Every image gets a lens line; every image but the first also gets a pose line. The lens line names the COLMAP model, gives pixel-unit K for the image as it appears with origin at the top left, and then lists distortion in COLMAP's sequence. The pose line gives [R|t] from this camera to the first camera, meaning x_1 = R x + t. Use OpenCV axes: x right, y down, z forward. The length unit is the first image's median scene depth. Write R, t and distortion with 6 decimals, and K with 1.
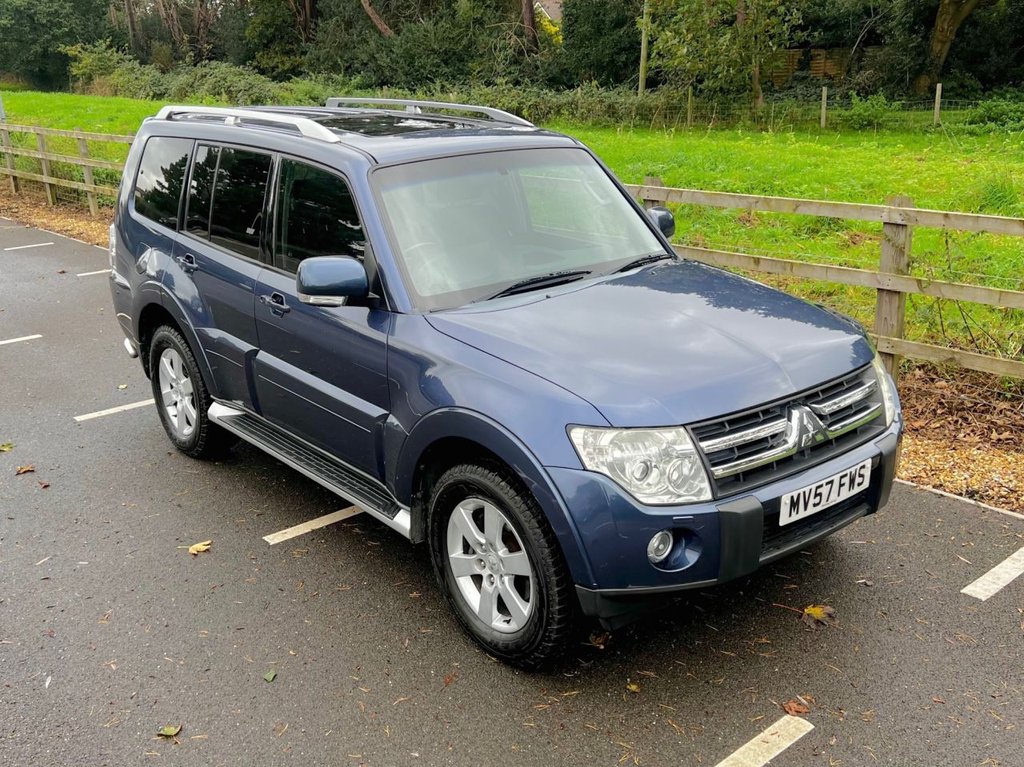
lens RADIAL K [[998.9, 0, 505.7], [0, 998.9, 399.8], [0, 0, 1]] dist [0.041530, -0.015238]
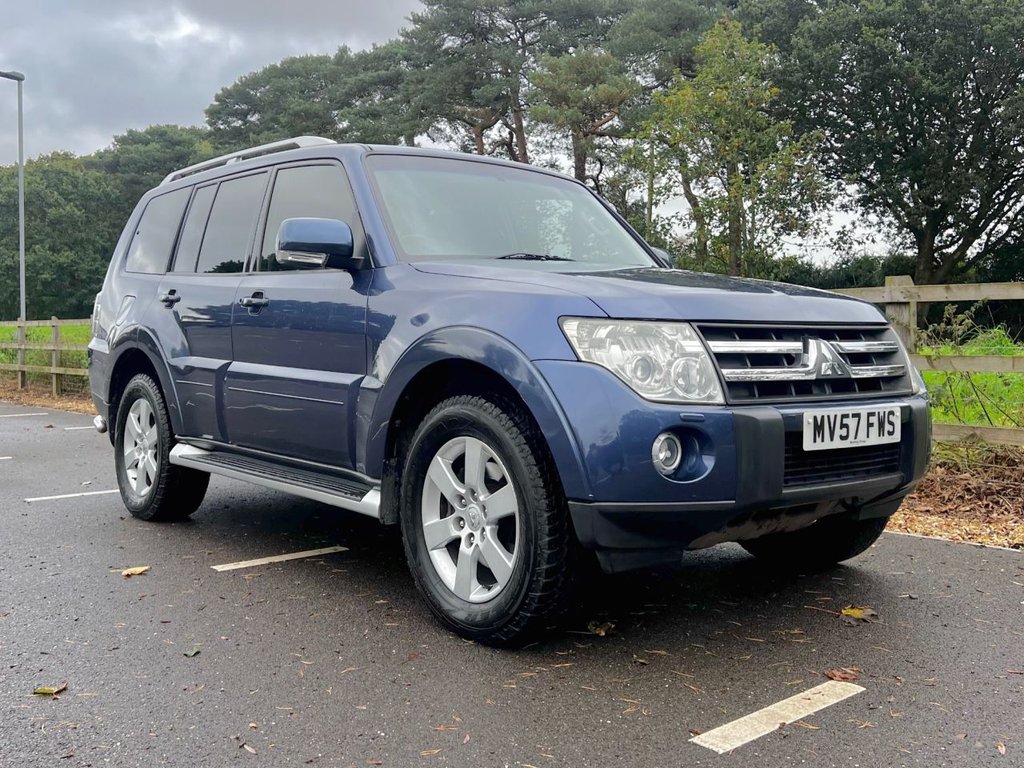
lens RADIAL K [[990.1, 0, 541.3], [0, 990.1, 330.7], [0, 0, 1]] dist [0.061346, -0.076241]
pose [[0.999518, 0.021117, 0.022766, 0.022709], [-0.012233, 0.941654, -0.336361, 0.299225], [-0.028541, 0.335920, 0.941458, 0.150113]]
